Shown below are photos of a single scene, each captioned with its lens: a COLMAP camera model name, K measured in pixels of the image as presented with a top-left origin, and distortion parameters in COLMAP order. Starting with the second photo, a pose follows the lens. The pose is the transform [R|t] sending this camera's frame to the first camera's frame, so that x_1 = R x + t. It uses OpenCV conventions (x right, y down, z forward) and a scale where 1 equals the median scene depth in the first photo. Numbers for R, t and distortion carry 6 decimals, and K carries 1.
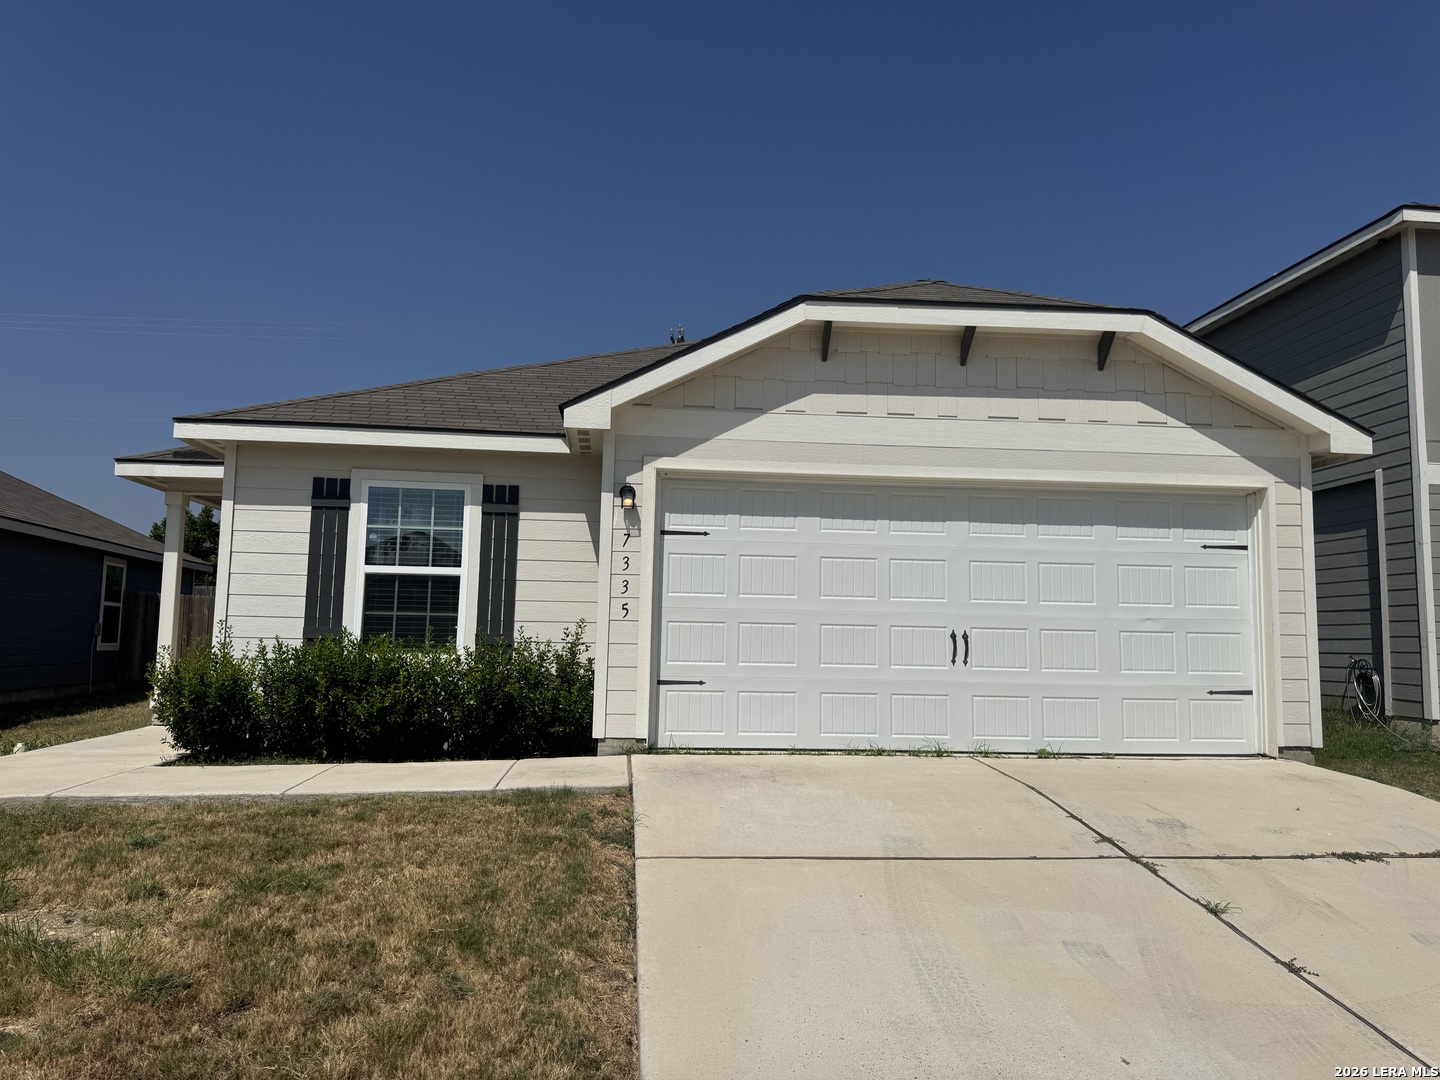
lens RADIAL K [[1086.7, 0, 720.0], [0, 1086.7, 540.0], [0, 0, 1]] dist [0.001548, 0.000151]
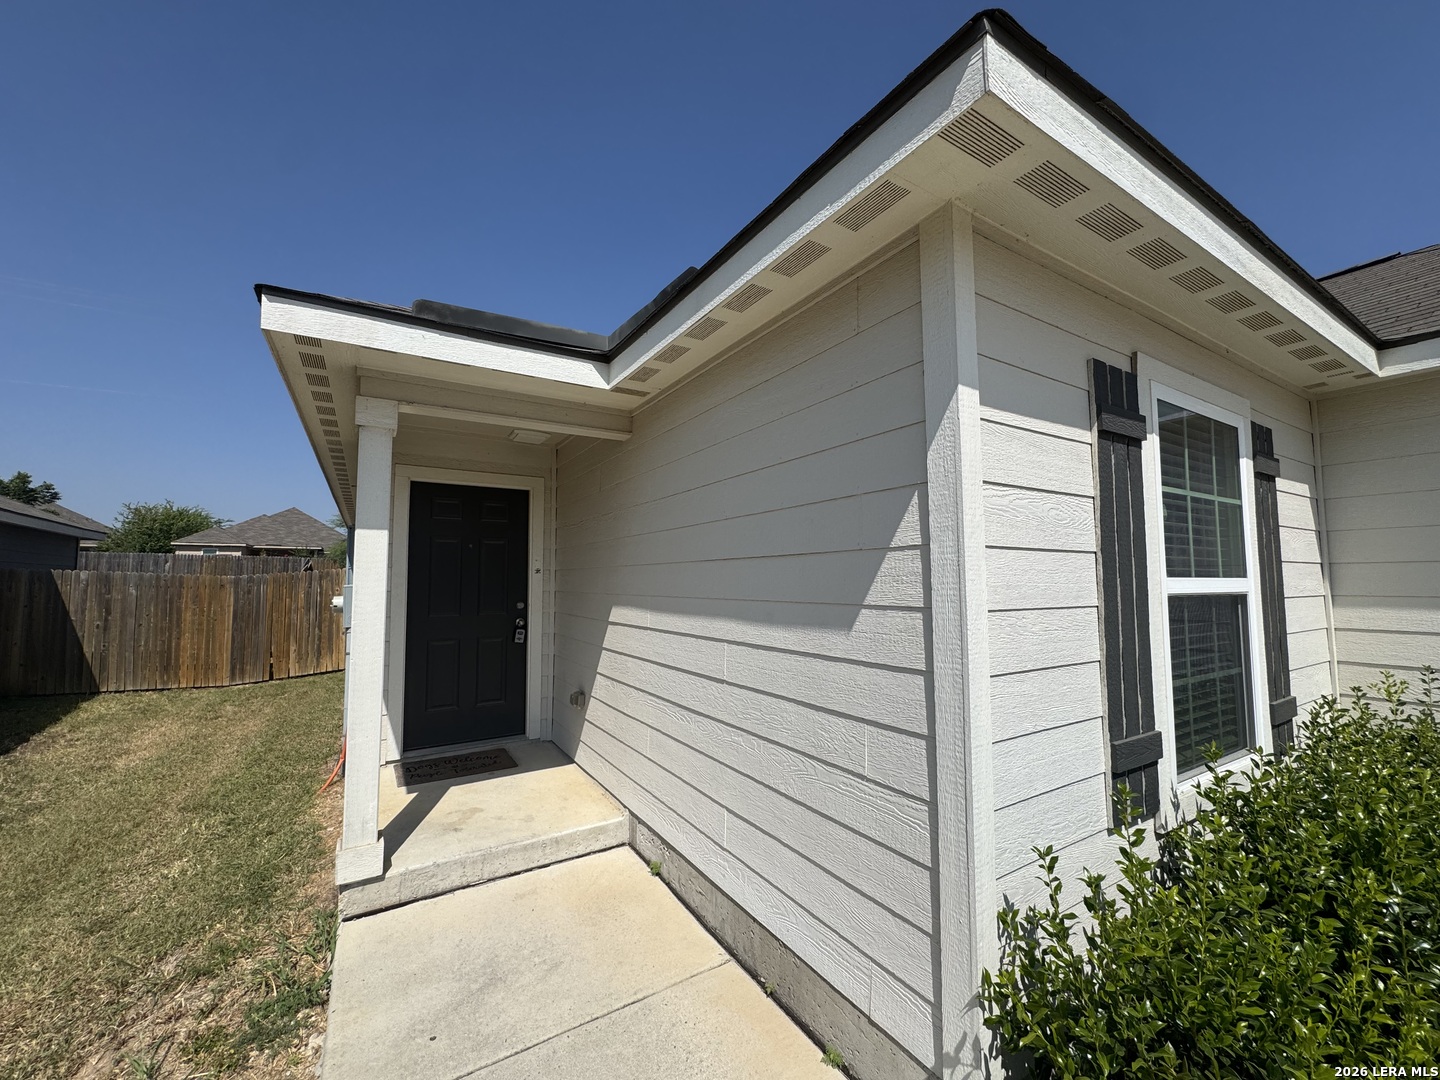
lens RADIAL K [[576.8, 0, 713.2], [0, 576.8, 541.2], [0, 0, 1]] dist [-0.001133, -0.000247]
pose [[0.891856, 0.002988, 0.452310, -0.463340], [-0.021737, 0.999106, 0.036262, 0.003309], [-0.451797, -0.042173, 0.891123, 0.685117]]
